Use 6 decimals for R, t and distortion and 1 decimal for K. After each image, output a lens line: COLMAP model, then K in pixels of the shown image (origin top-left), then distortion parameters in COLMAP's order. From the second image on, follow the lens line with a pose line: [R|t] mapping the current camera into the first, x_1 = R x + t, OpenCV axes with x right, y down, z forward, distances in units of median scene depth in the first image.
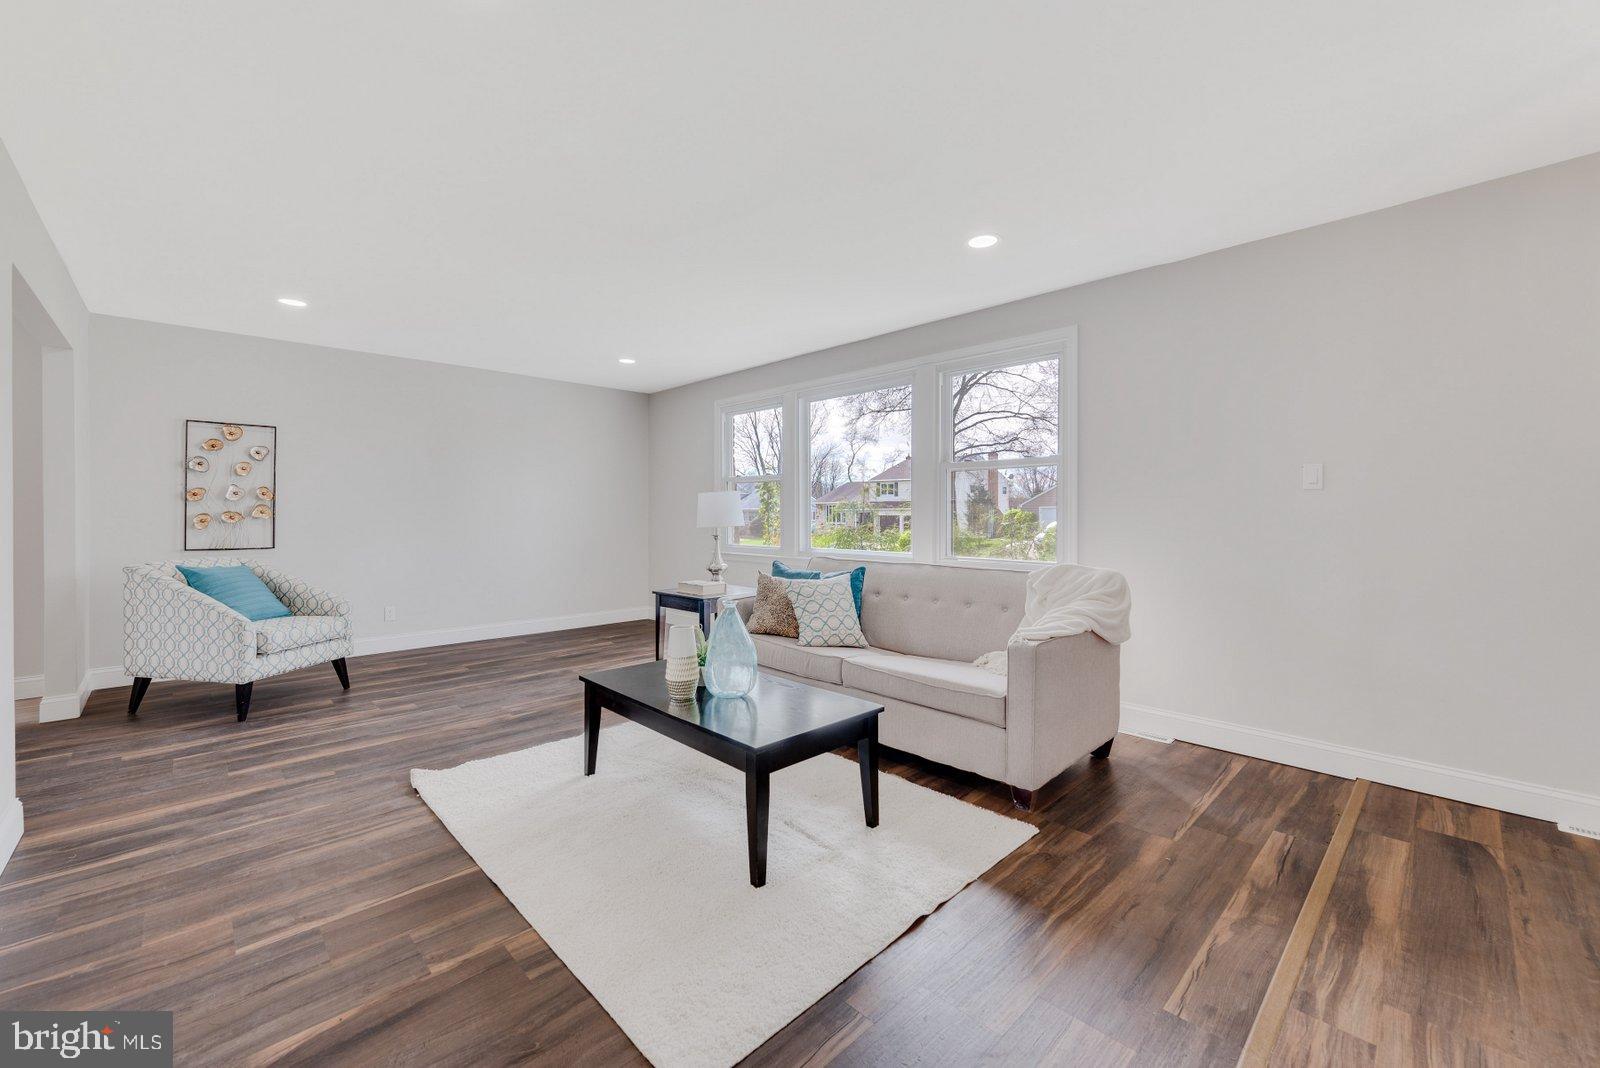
lens RADIAL K [[640.4, 0, 791.5], [0, 640.4, 518.7], [0, 0, 1]] dist [0.002700, 0.000198]
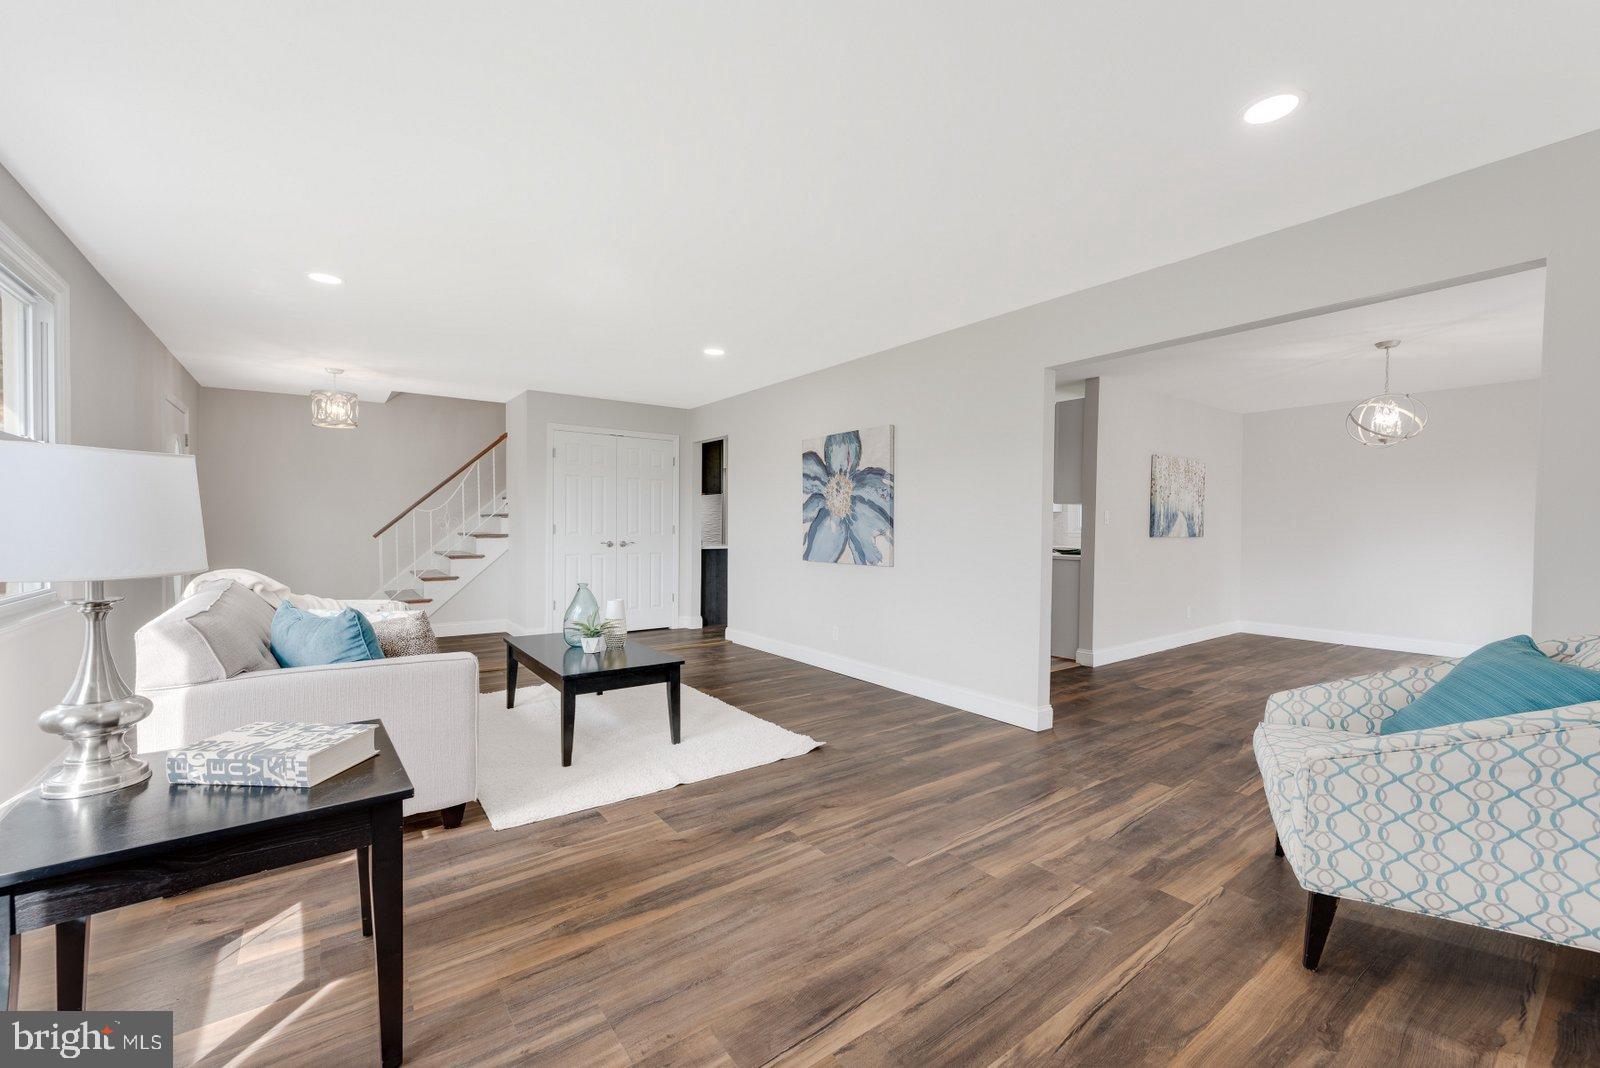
lens RADIAL K [[640.4, 0, 792.9], [0, 640.4, 535.9], [0, 0, 1]] dist [0.002700, 0.000198]
pose [[-0.991808, -0.002190, 0.127719, -0.765651], [0.000989, 0.999691, 0.024827, -0.014273], [-0.127734, 0.024750, -0.991500, 2.419240]]
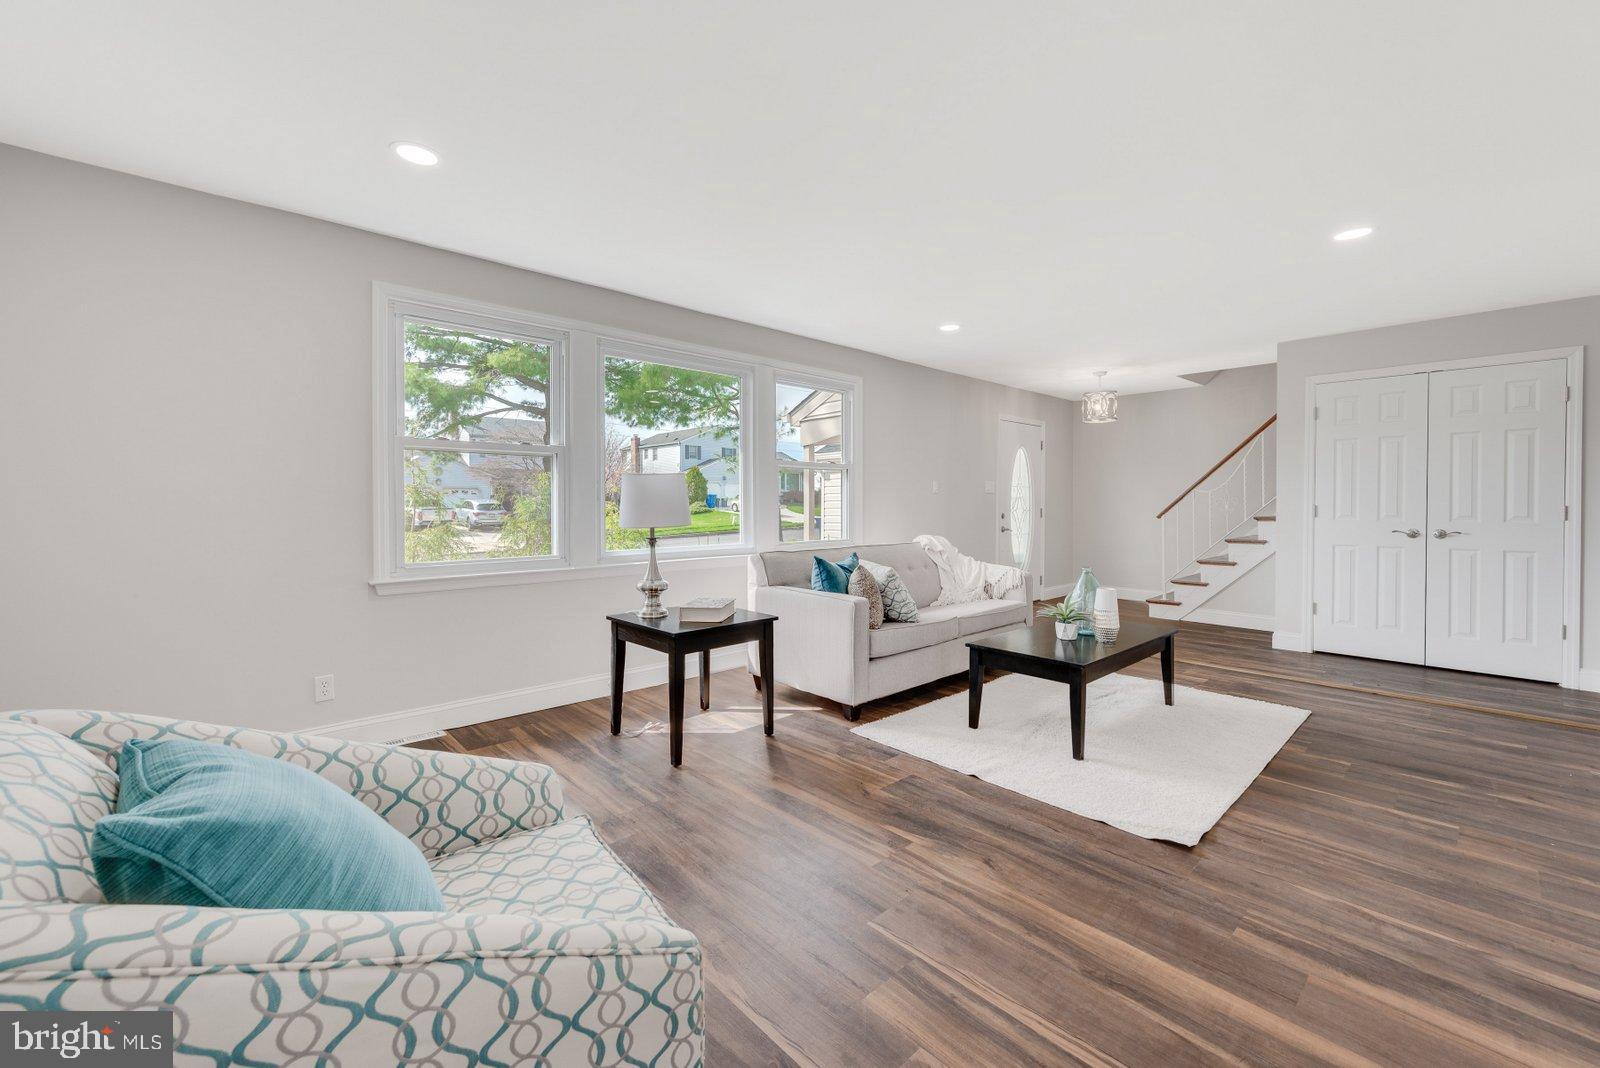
lens RADIAL K [[647.5, 0, 801.7], [0, 647.5, 535.6], [0, 0, 1]] dist [-0.005809, 0.001732]
pose [[0.011806, -0.043074, 0.999002, -1.508401], [0.010034, 0.999027, 0.042956, -0.006531], [-0.999880, 0.009517, 0.012227, 1.611554]]
